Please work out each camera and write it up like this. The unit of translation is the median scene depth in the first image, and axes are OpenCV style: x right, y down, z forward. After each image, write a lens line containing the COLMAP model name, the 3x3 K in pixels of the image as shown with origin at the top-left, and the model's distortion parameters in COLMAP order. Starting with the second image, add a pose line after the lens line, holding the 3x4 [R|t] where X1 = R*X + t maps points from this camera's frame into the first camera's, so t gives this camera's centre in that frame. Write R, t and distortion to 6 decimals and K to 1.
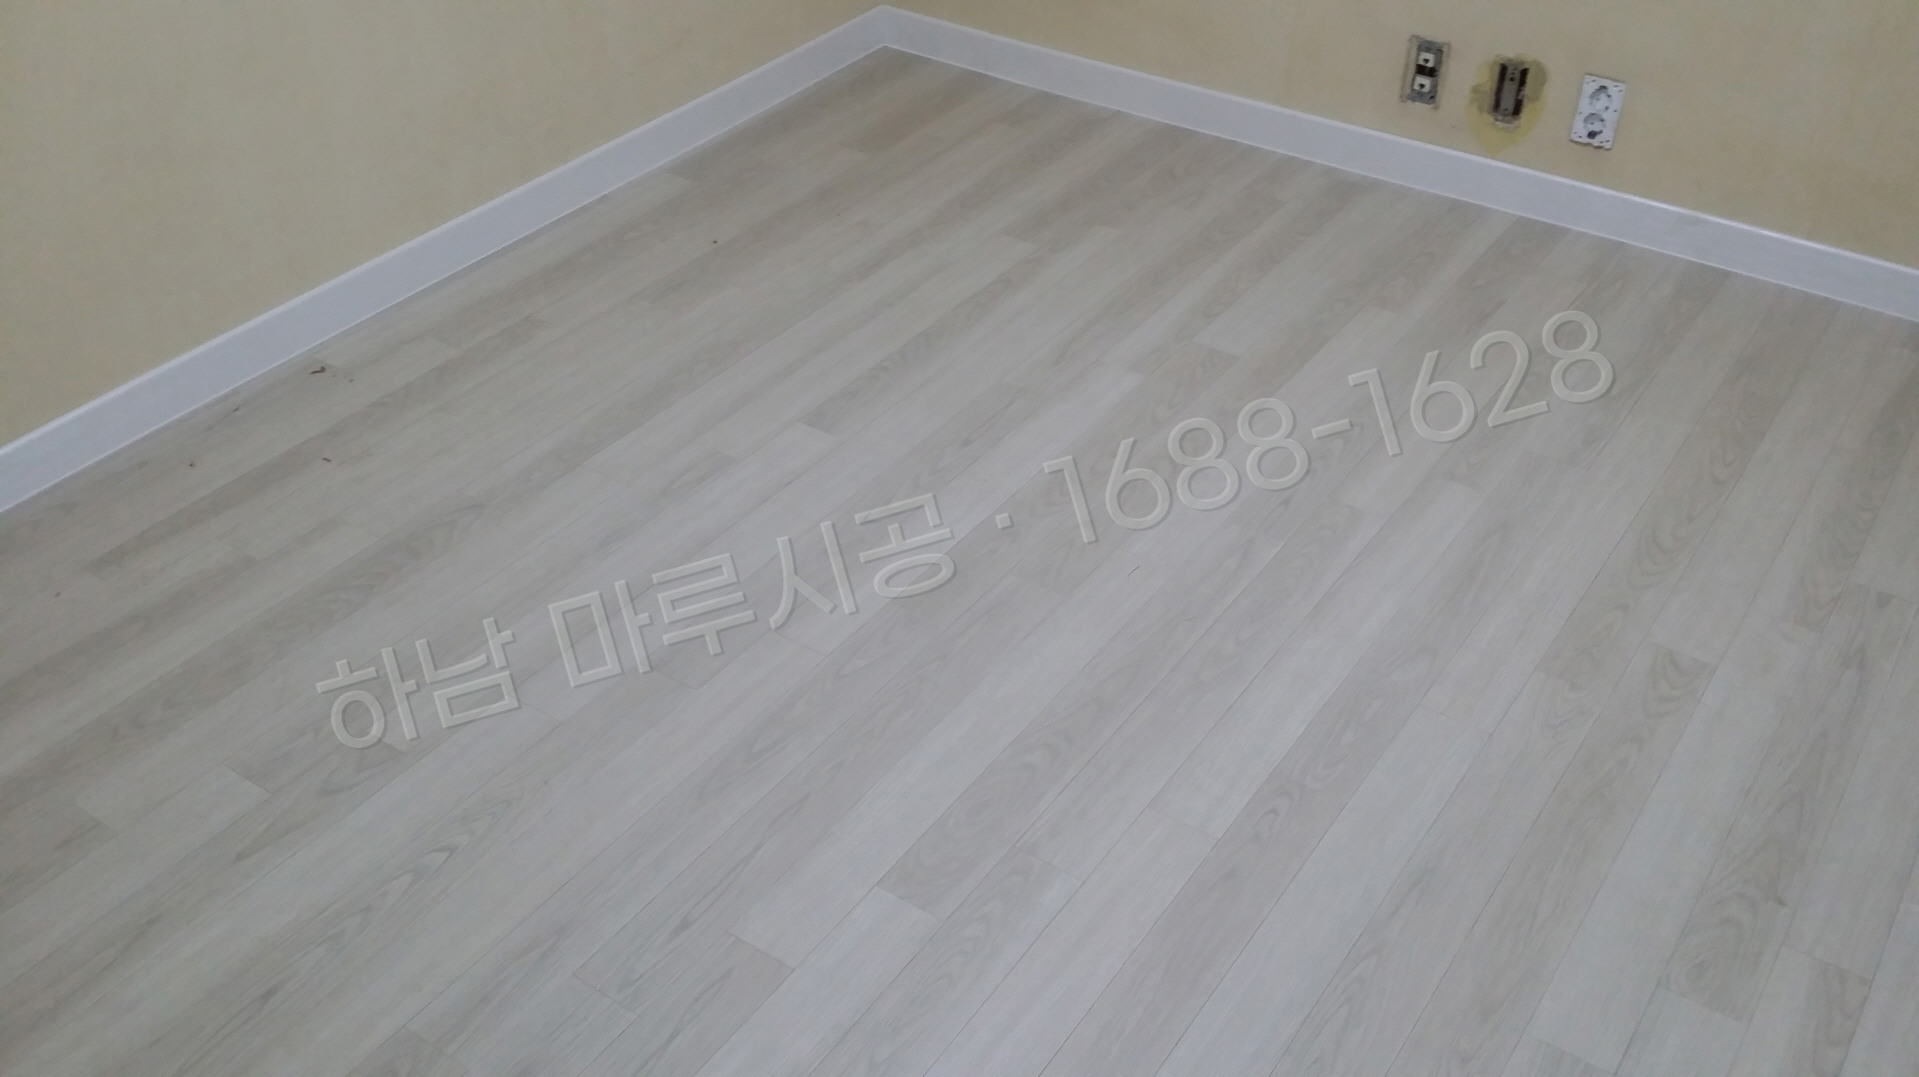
lens RADIAL K [[1727.9, 0, 953.5], [0, 1727.9, 542.1], [0, 0, 1]] dist [0.129323, -0.351509]
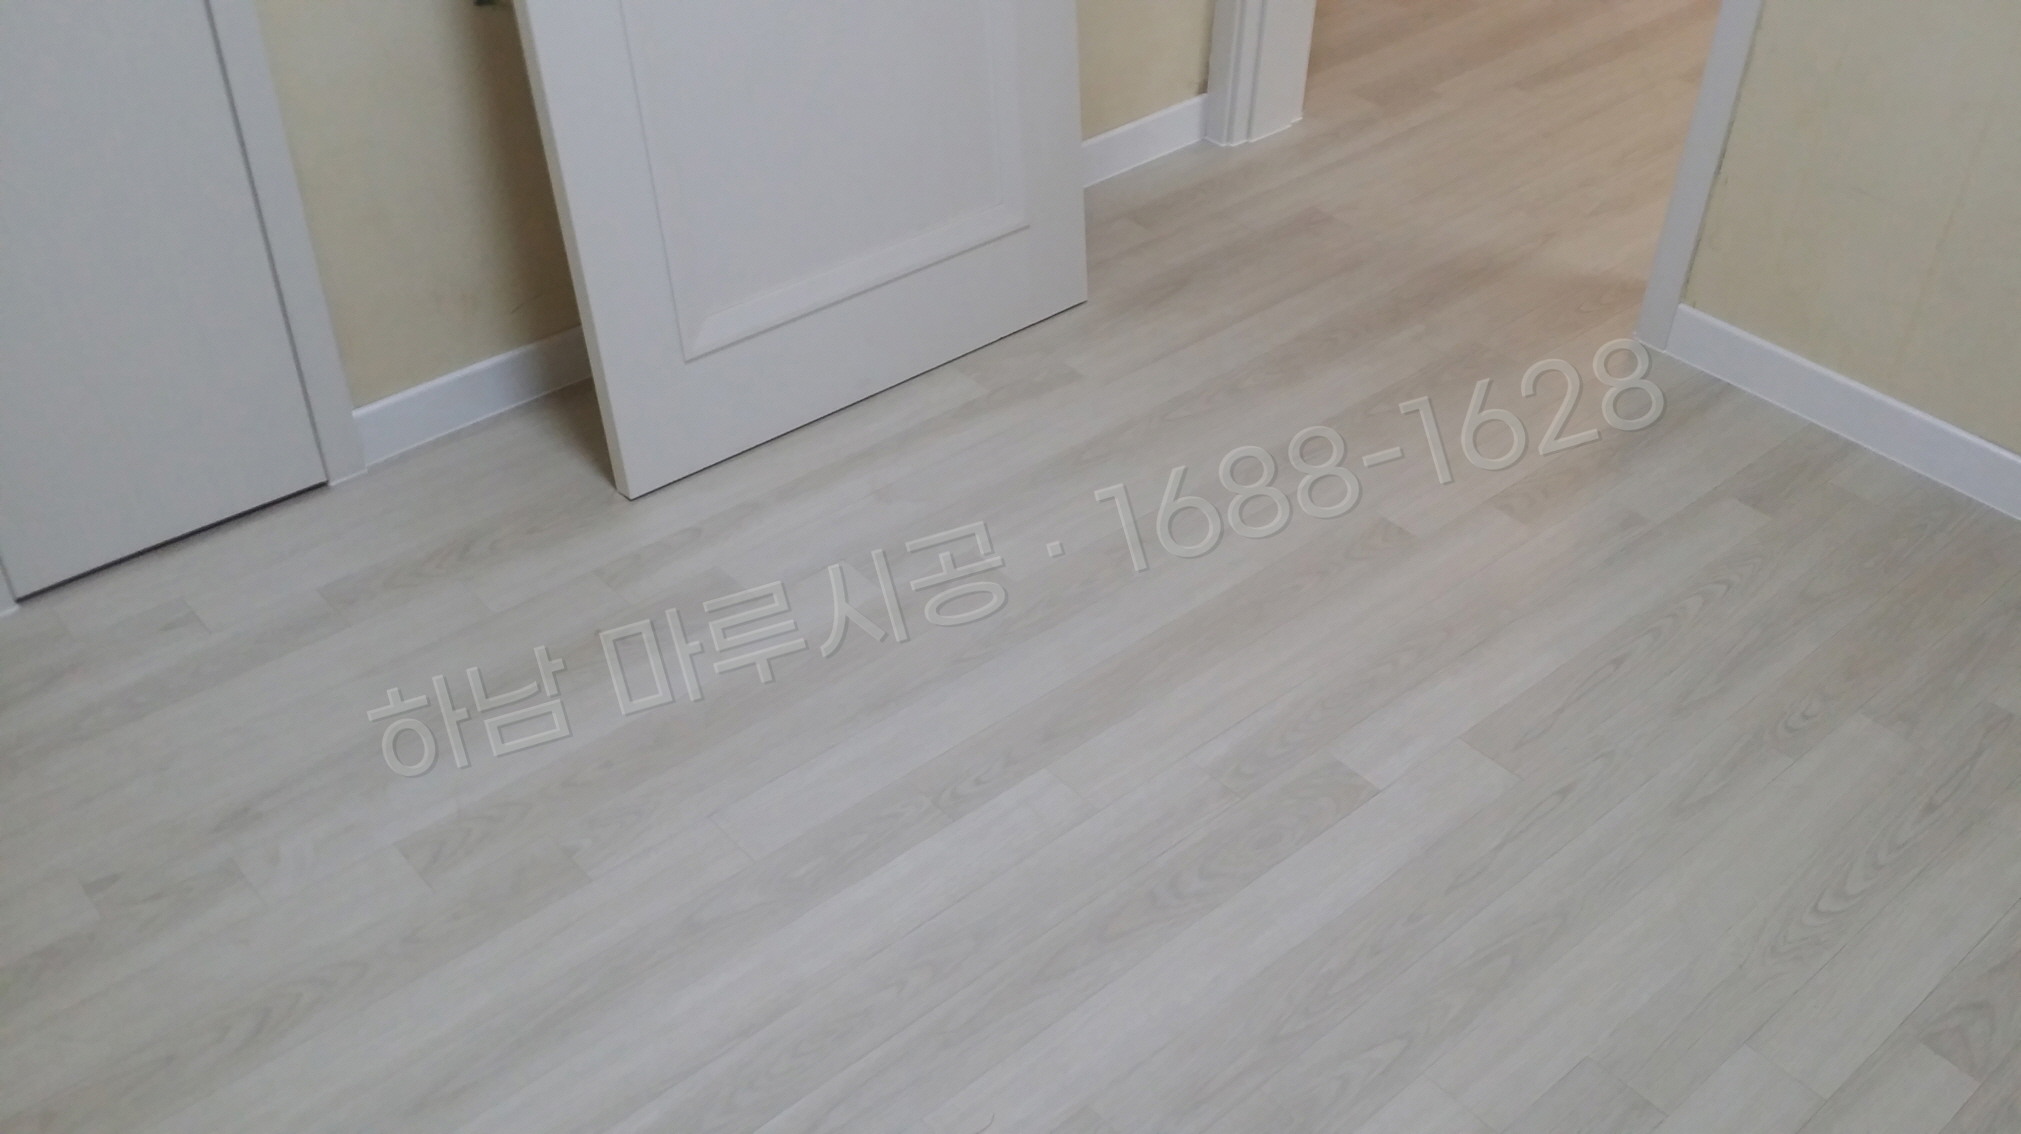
lens RADIAL K [[1819.8, 0, 1004.1], [0, 1819.8, 570.8], [0, 0, 1]] dist [0.129323, -0.351509]
pose [[-0.967150, -0.180387, 0.179112, 0.001805], [0.131426, 0.248298, 0.959727, -0.871440], [-0.217596, 0.951740, -0.216434, 1.083850]]
